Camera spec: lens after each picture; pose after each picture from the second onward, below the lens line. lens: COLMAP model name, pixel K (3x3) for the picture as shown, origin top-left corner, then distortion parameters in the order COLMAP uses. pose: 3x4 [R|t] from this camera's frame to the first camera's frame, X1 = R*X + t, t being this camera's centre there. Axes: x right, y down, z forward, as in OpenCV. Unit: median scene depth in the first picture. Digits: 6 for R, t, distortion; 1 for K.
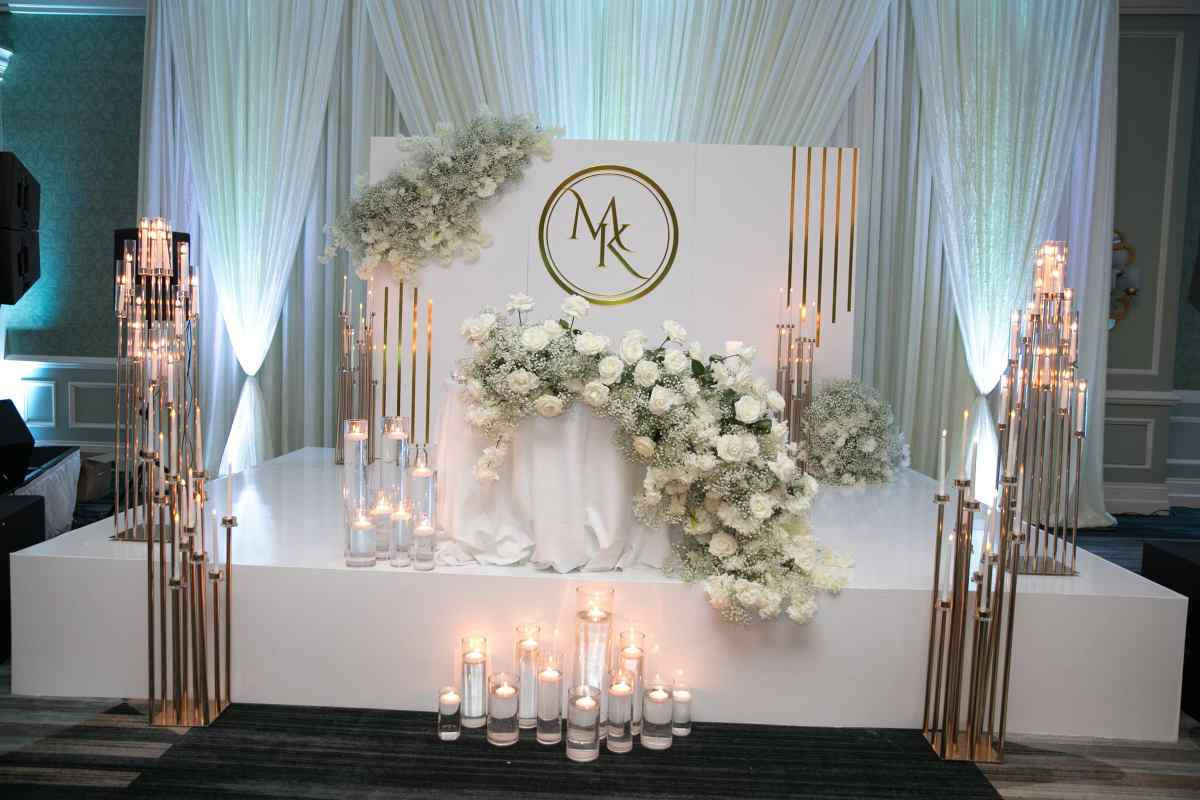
lens RADIAL K [[830.6, 0, 600.0], [0, 830.6, 400.0], [0, 0, 1]] dist [-0.003175, -0.084613]
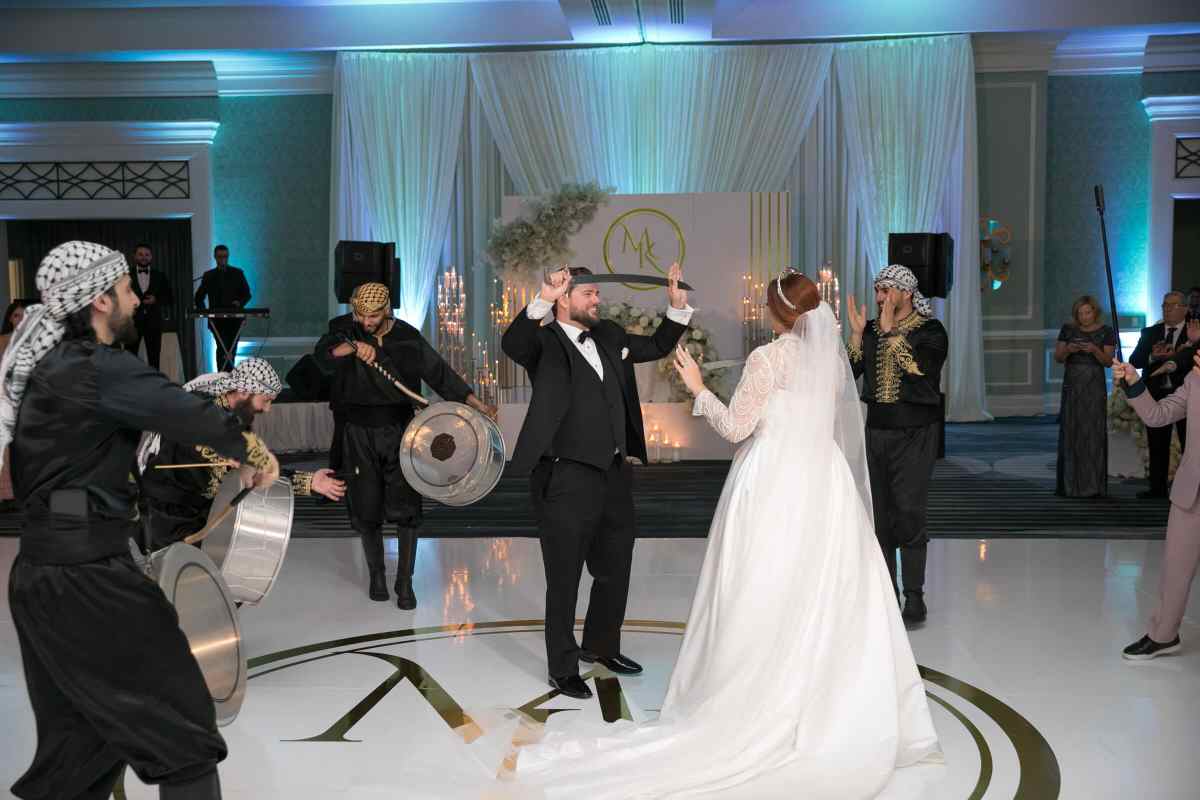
lens RADIAL K [[830.6, 0, 600.0], [0, 830.6, 400.0], [0, 0, 1]] dist [-0.003175, -0.084613]
pose [[0.997735, -0.034827, -0.057547, 0.007413], [0.036667, 0.998839, 0.031232, 0.055470], [0.056393, -0.033271, 0.997854, -0.729327]]
